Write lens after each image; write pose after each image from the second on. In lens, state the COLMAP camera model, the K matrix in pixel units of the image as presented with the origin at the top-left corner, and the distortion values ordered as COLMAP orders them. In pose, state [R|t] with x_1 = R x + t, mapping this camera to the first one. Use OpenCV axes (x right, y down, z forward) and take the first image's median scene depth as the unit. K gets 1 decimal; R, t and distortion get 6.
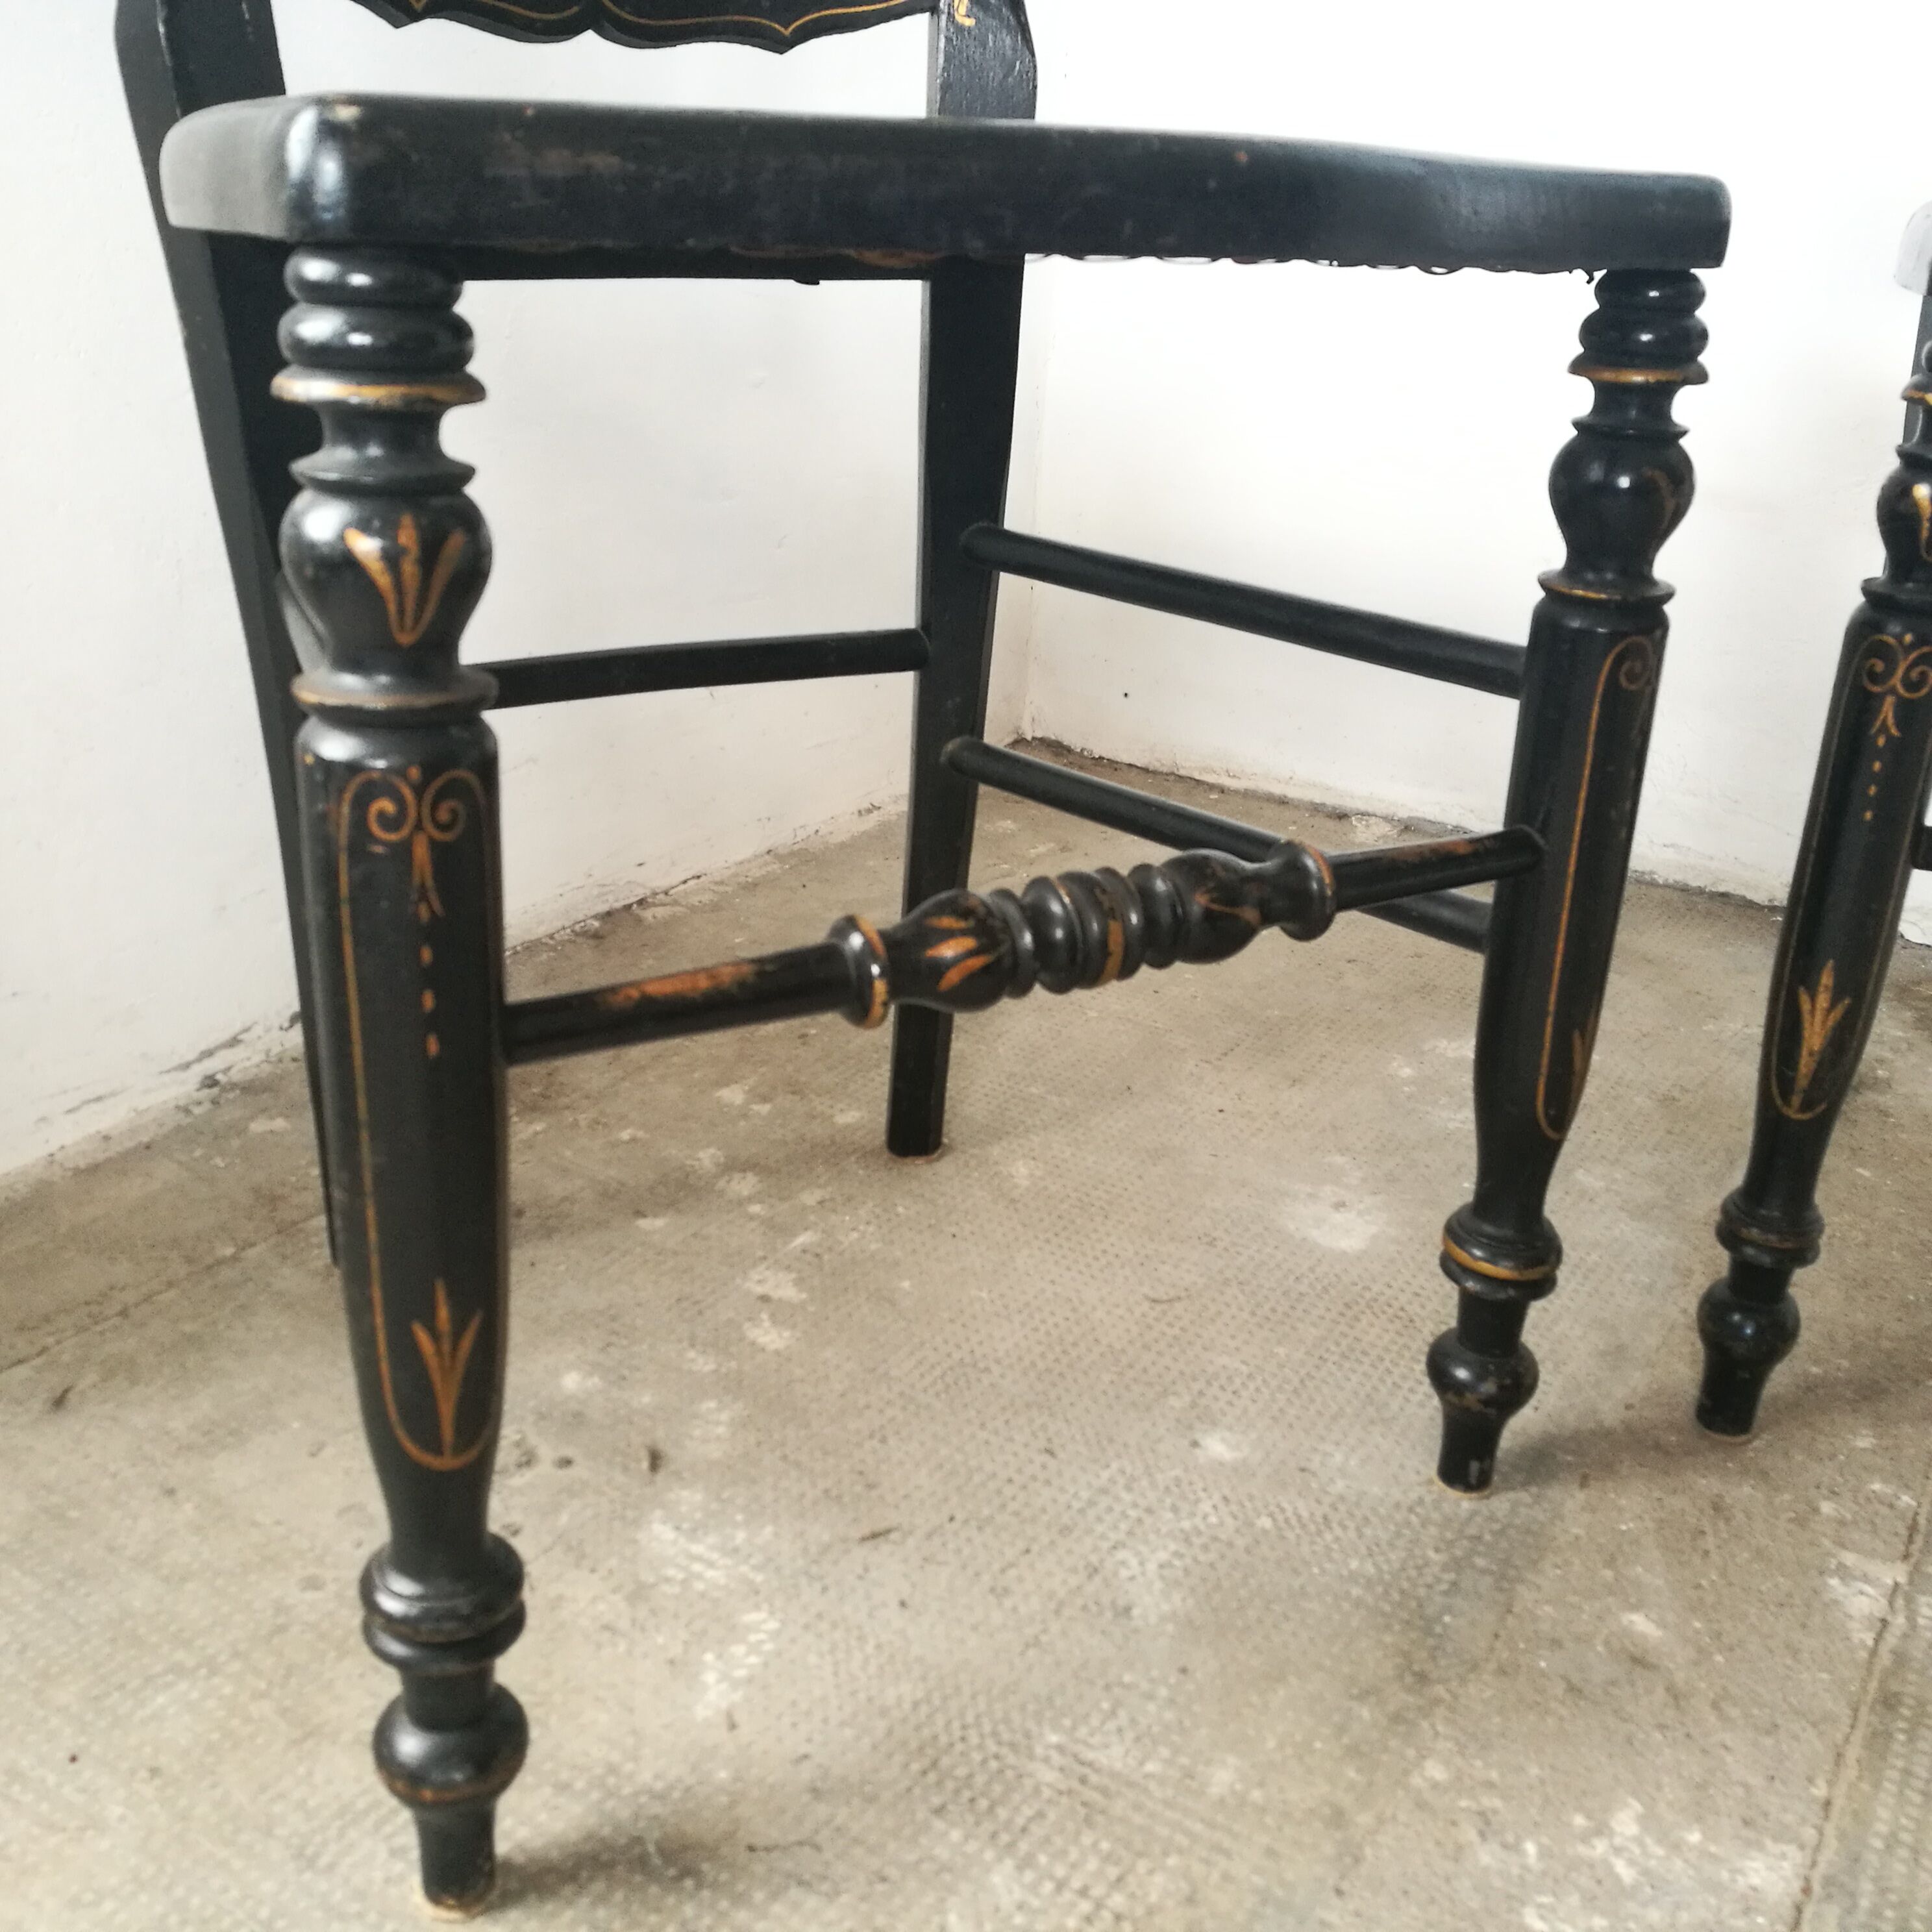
lens RADIAL K [[2022.8, 0, 966.0], [0, 2022.8, 966.0], [0, 0, 1]] dist [0.003202, -0.027480]
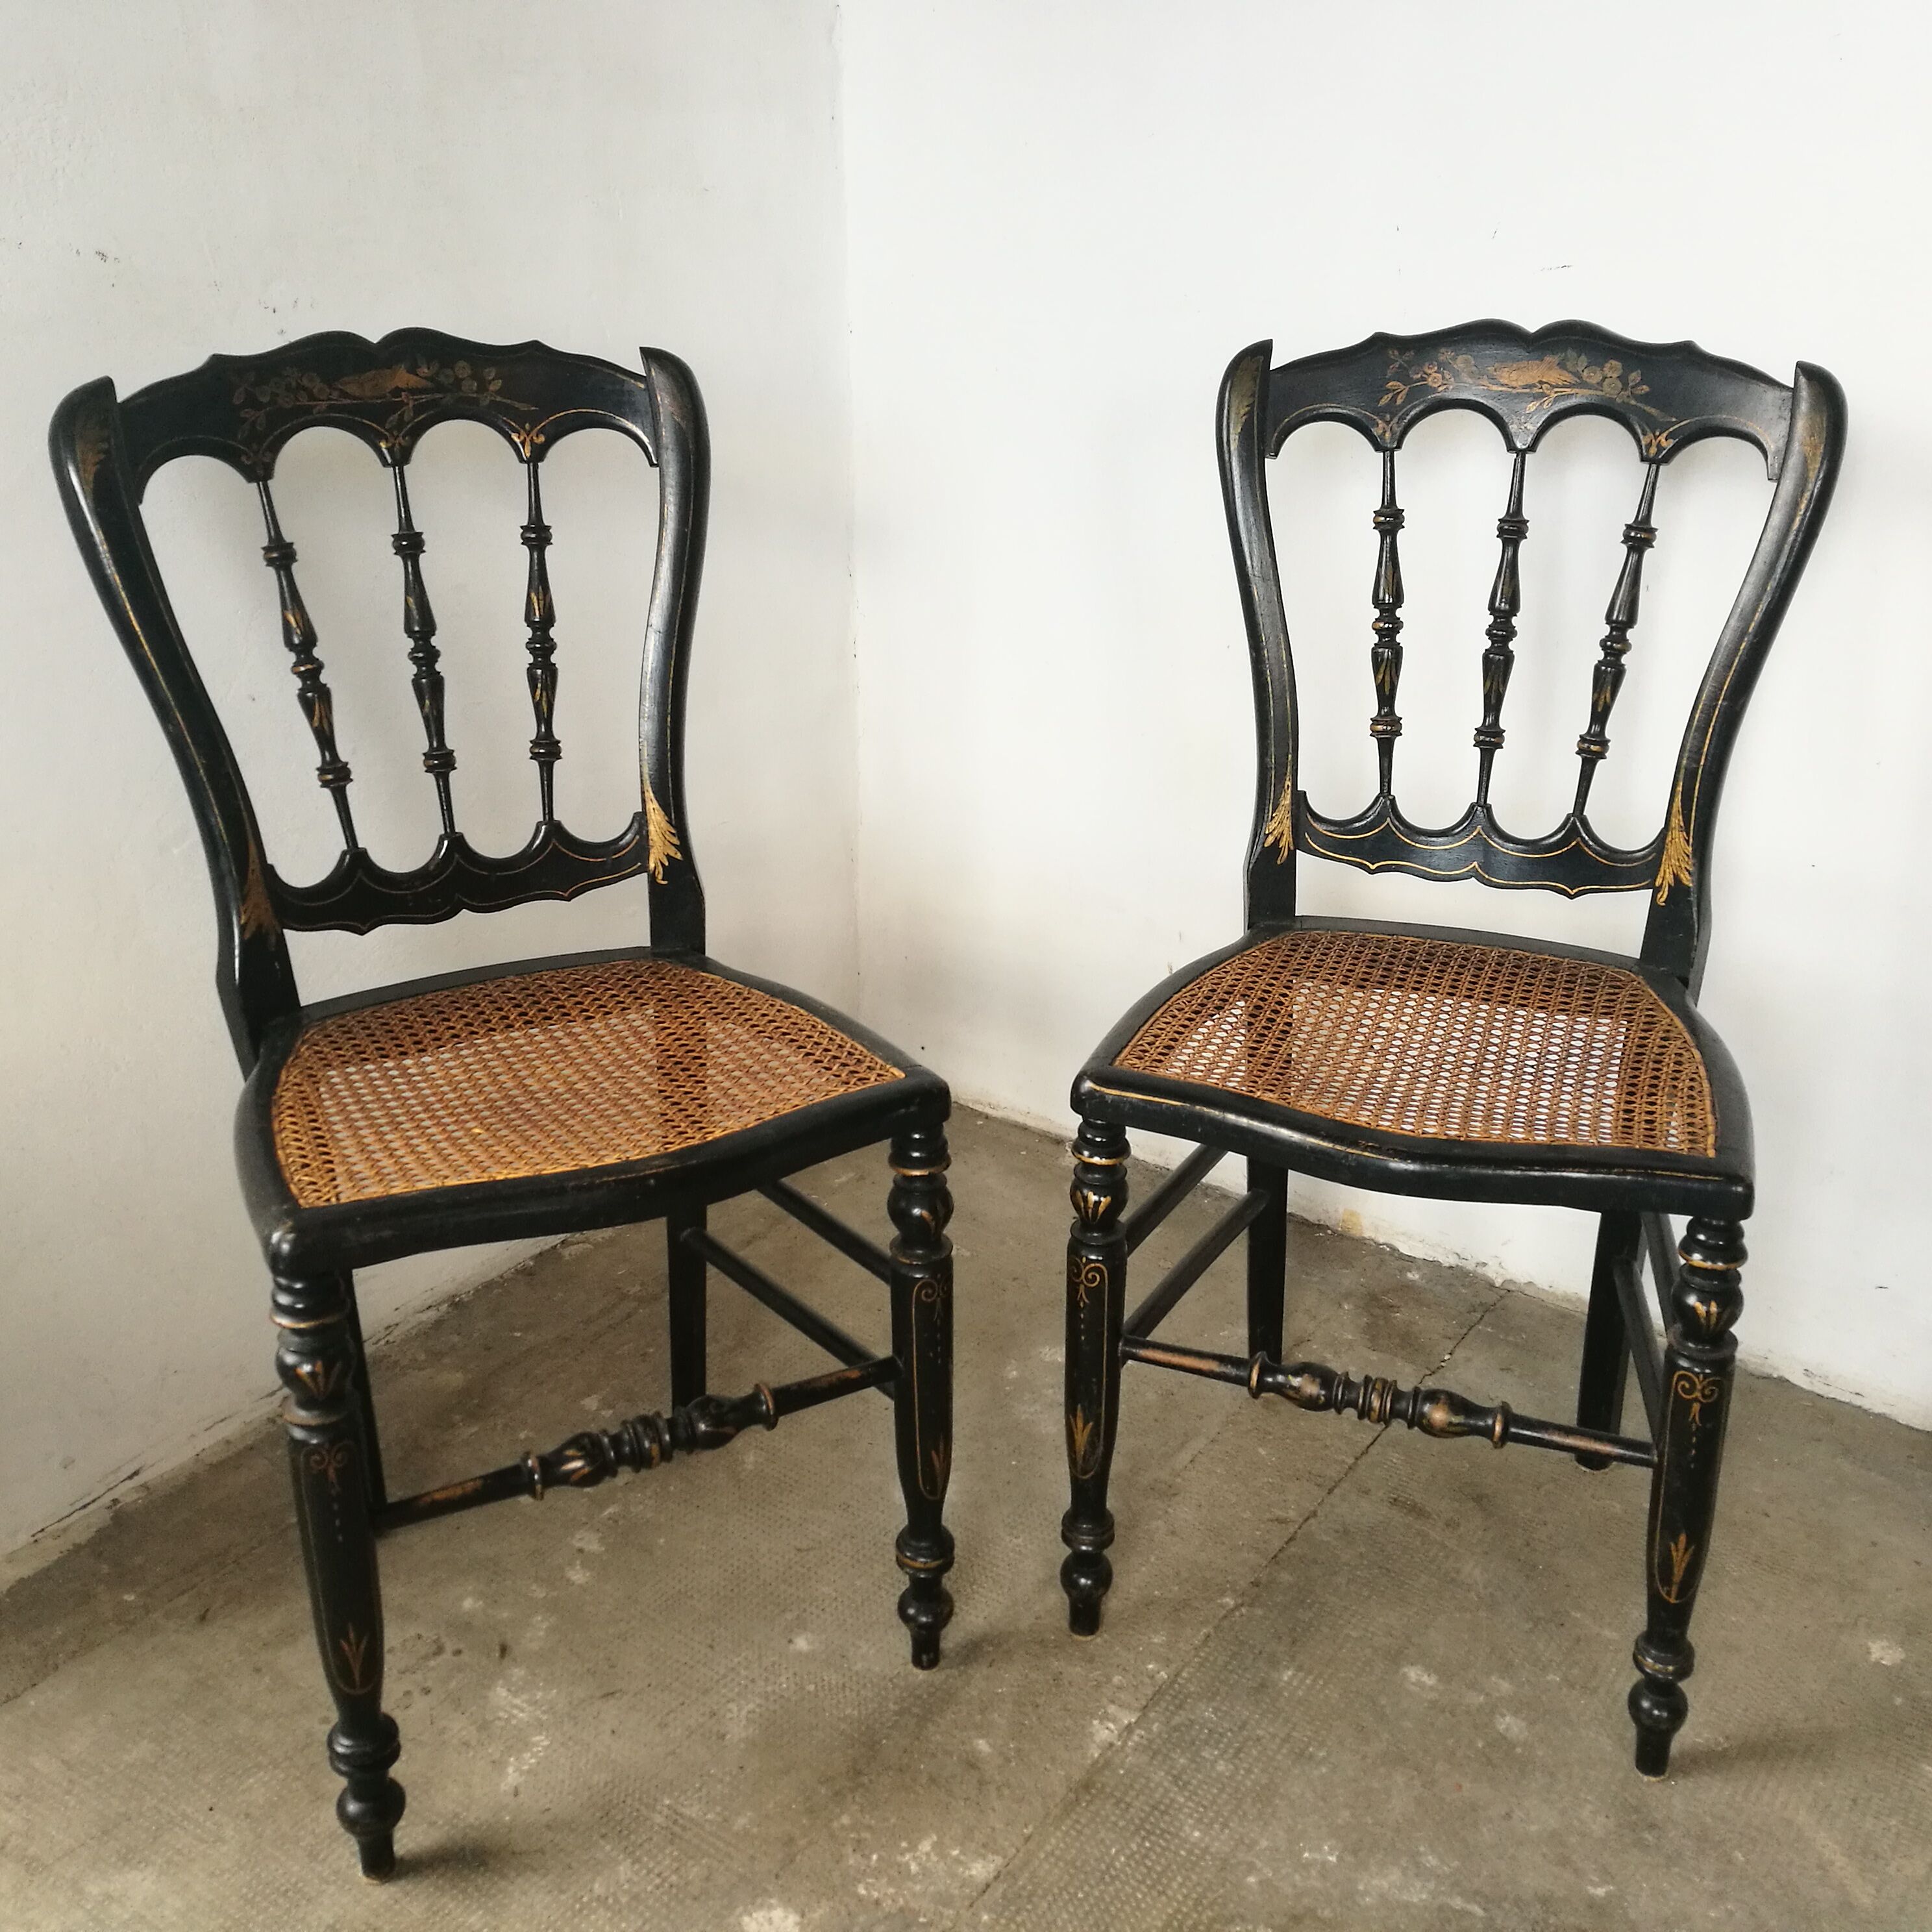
lens RADIAL K [[2076.2, 0, 966.0], [0, 2076.2, 966.0], [0, 0, 1]] dist [-0.078915, 0.200907]
pose [[0.997547, -0.017492, -0.067783, 0.483133], [0.017930, 0.999822, 0.005865, -0.463294], [0.067668, -0.007066, 0.997683, -1.040788]]
